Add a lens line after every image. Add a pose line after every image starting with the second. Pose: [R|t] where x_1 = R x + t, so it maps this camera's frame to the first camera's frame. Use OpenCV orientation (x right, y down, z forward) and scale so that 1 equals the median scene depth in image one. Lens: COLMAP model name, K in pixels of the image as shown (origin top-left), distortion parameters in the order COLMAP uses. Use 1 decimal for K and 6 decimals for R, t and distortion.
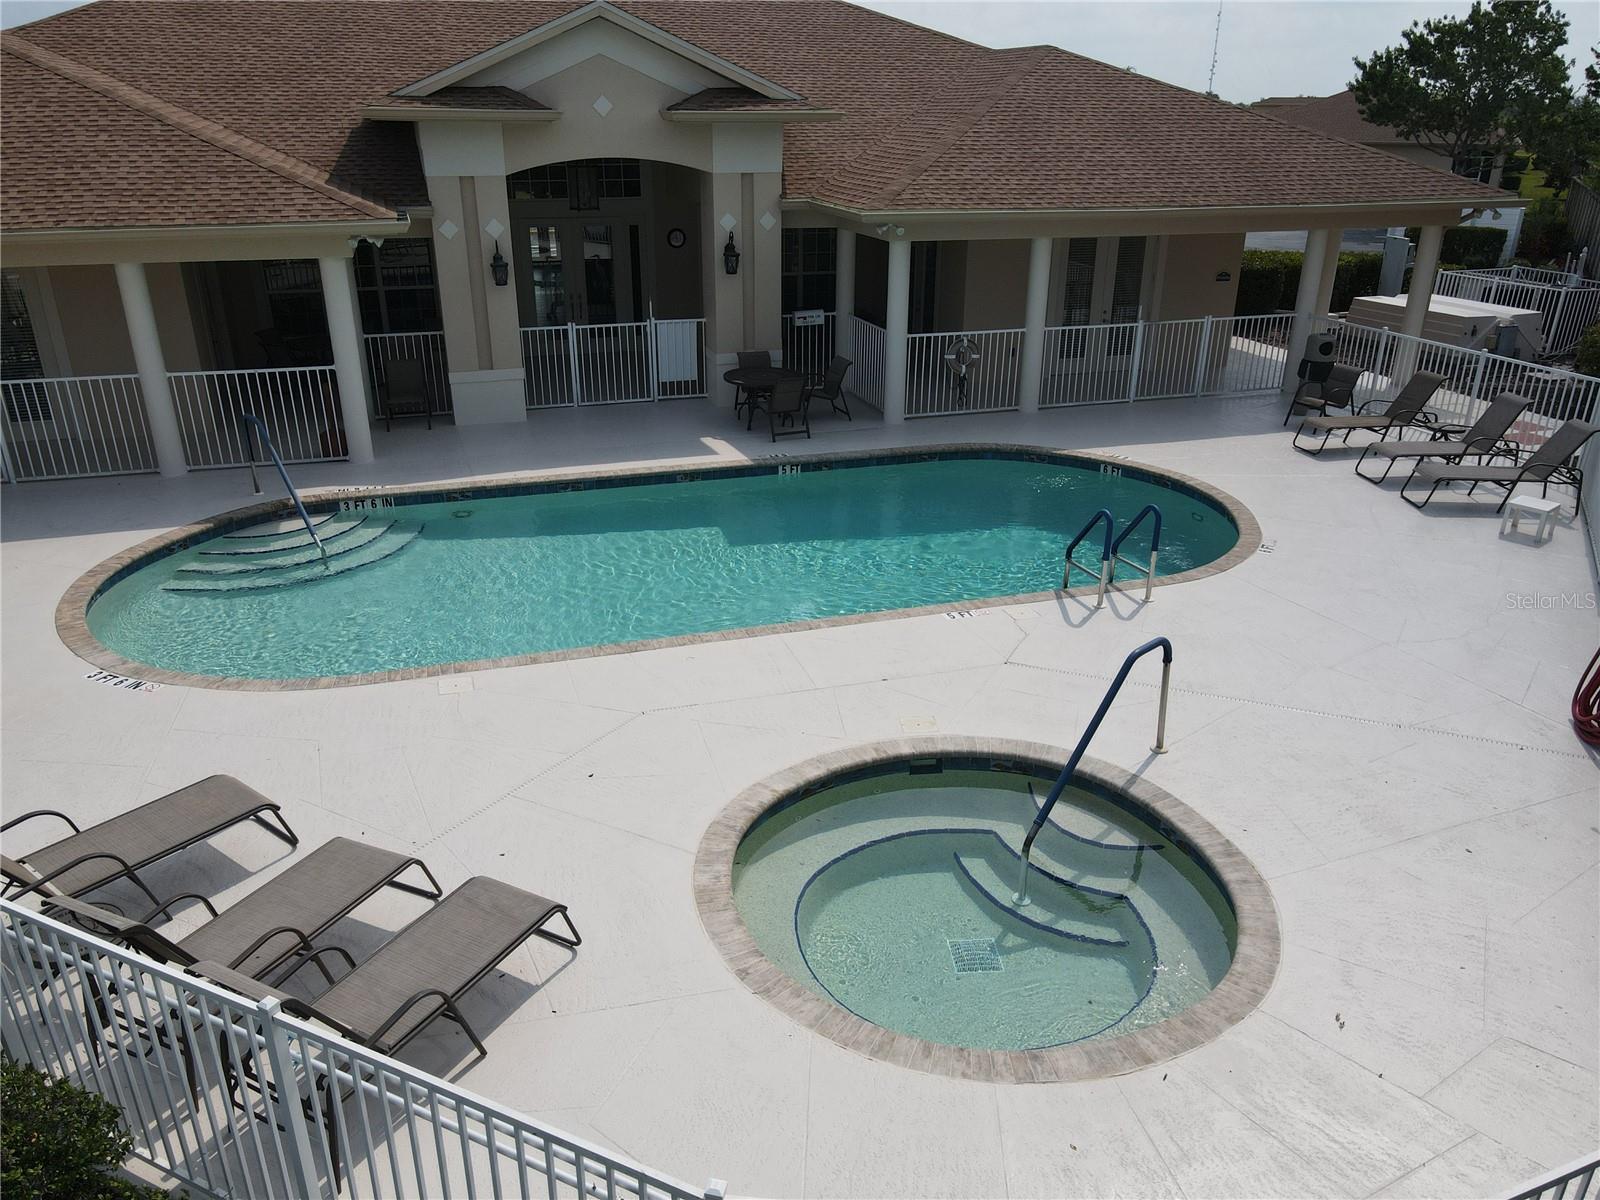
lens RADIAL K [[1151.9, 0, 800.0], [0, 1151.9, 600.0], [0, 0, 1]] dist [0.025329, 0.001480]
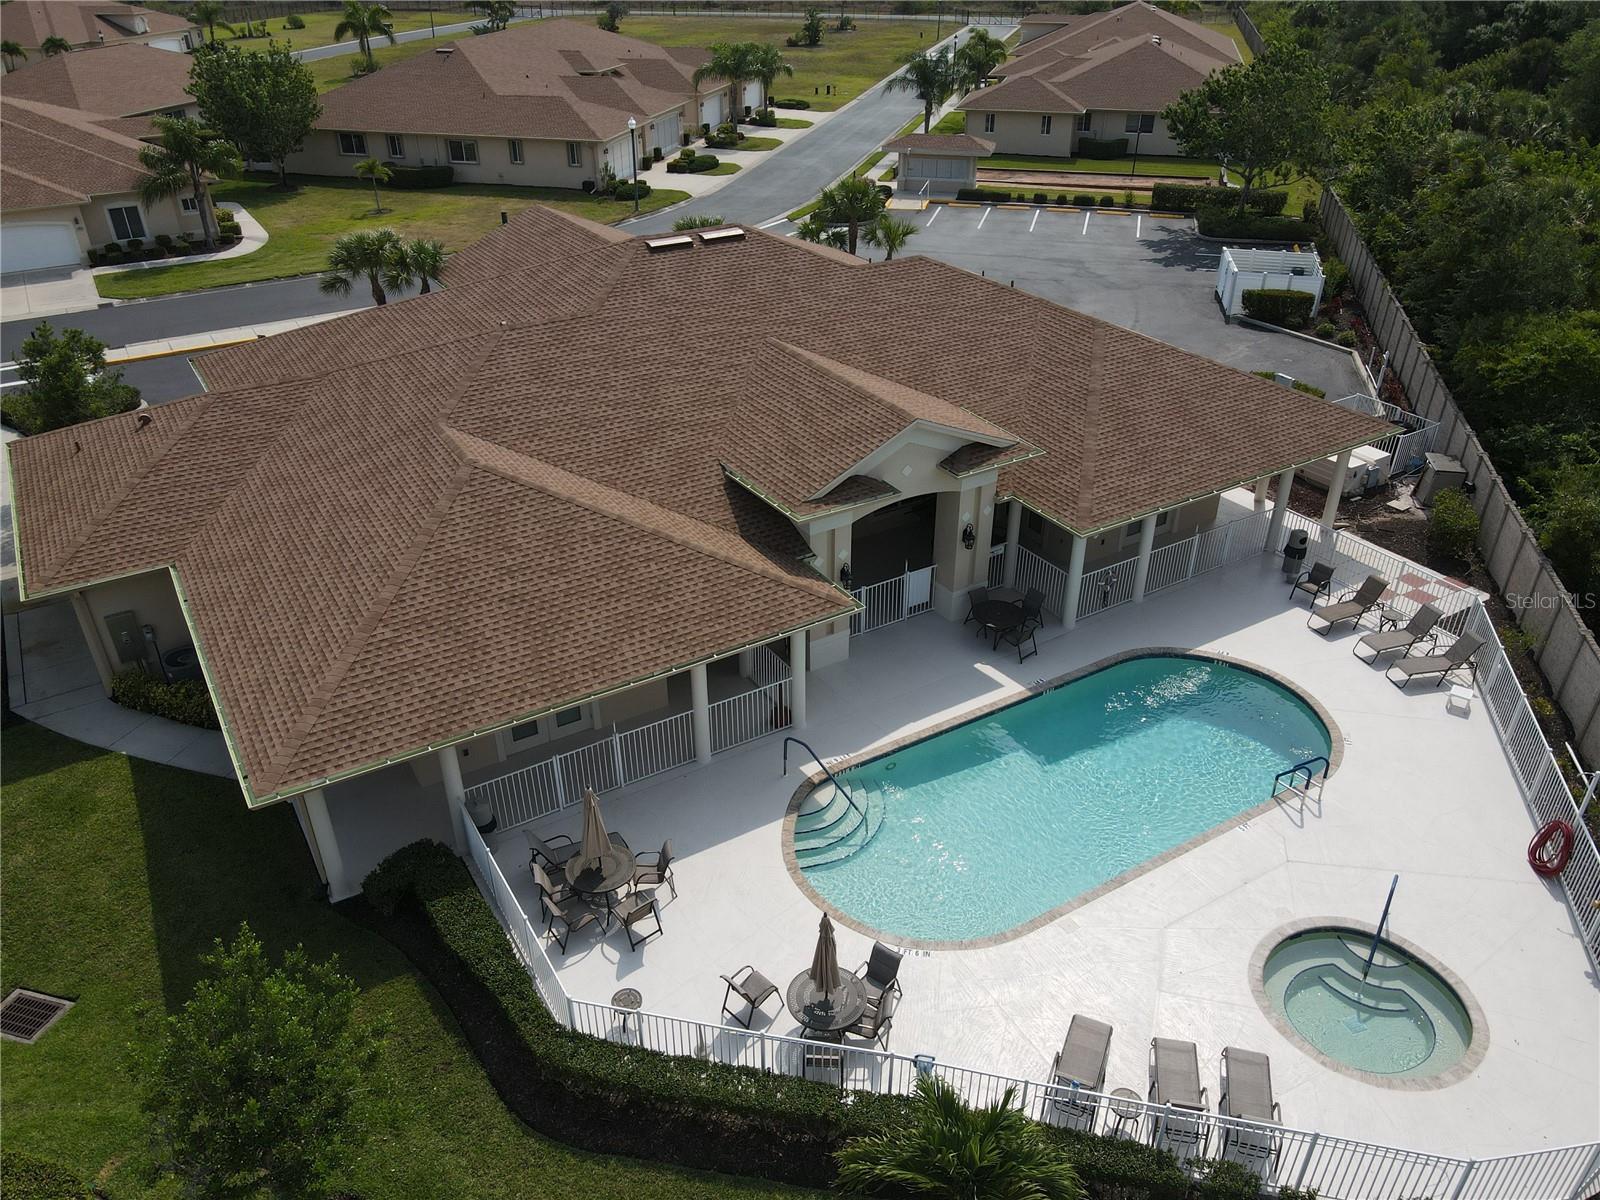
lens RADIAL K [[1151.9, 0, 800.0], [0, 1151.9, 600.0], [0, 0, 1]] dist [0.025329, 0.001480]
pose [[0.972931, -0.122561, 0.195916, -0.656071], [0.097121, 0.986130, 0.134595, -0.495095], [-0.209695, -0.111924, 0.971340, -0.504690]]
